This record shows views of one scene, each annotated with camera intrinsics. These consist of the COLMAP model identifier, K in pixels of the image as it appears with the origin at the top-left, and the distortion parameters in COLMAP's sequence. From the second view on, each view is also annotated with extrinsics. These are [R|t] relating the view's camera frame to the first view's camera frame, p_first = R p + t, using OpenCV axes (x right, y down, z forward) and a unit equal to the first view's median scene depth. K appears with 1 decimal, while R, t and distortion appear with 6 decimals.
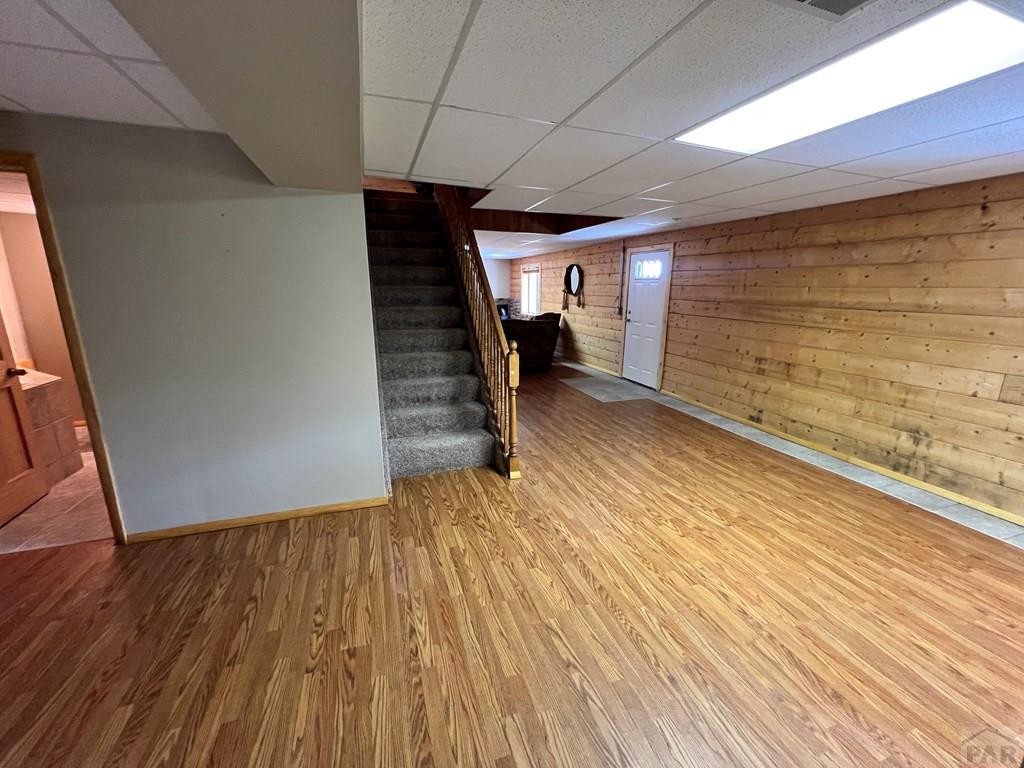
lens RADIAL K [[411.7, 0, 513.8], [0, 411.7, 382.9], [0, 0, 1]] dist [-0.004601, 0.001320]
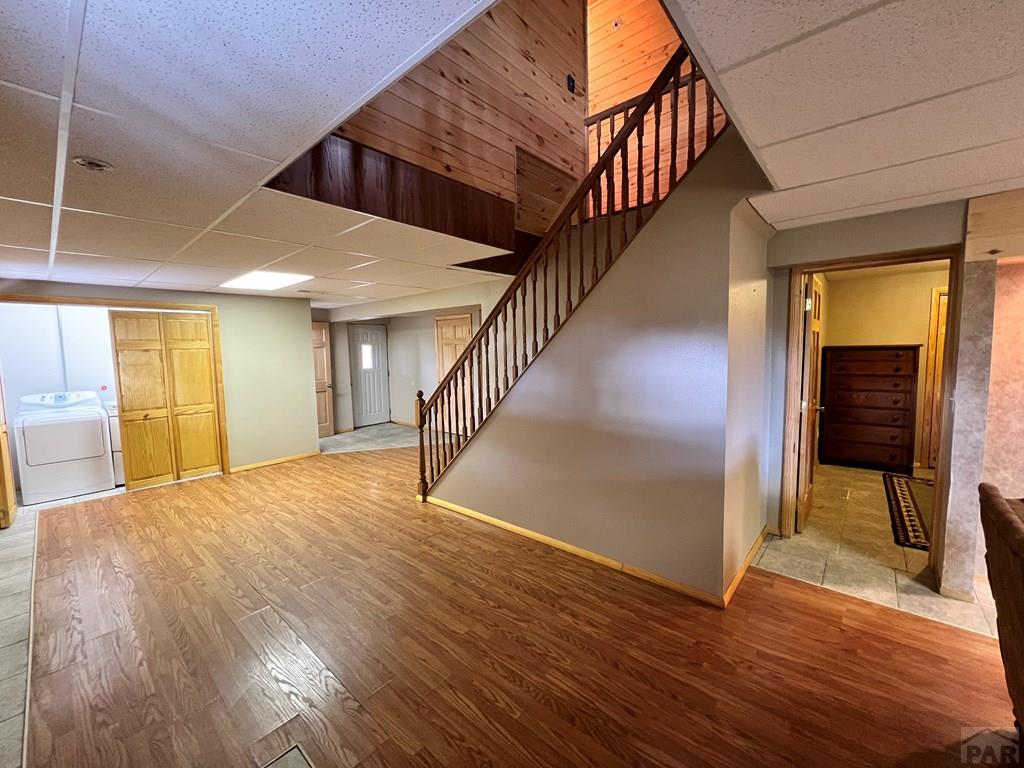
lens RADIAL K [[411.7, 0, 511.1], [0, 411.7, 384.3], [0, 0, 1]] dist [-0.004601, 0.001320]
pose [[-0.869965, 0.053020, -0.490255, 0.429295], [-0.098946, 0.955214, 0.278884, -0.574750], [0.483084, 0.291128, -0.825757, 2.459118]]
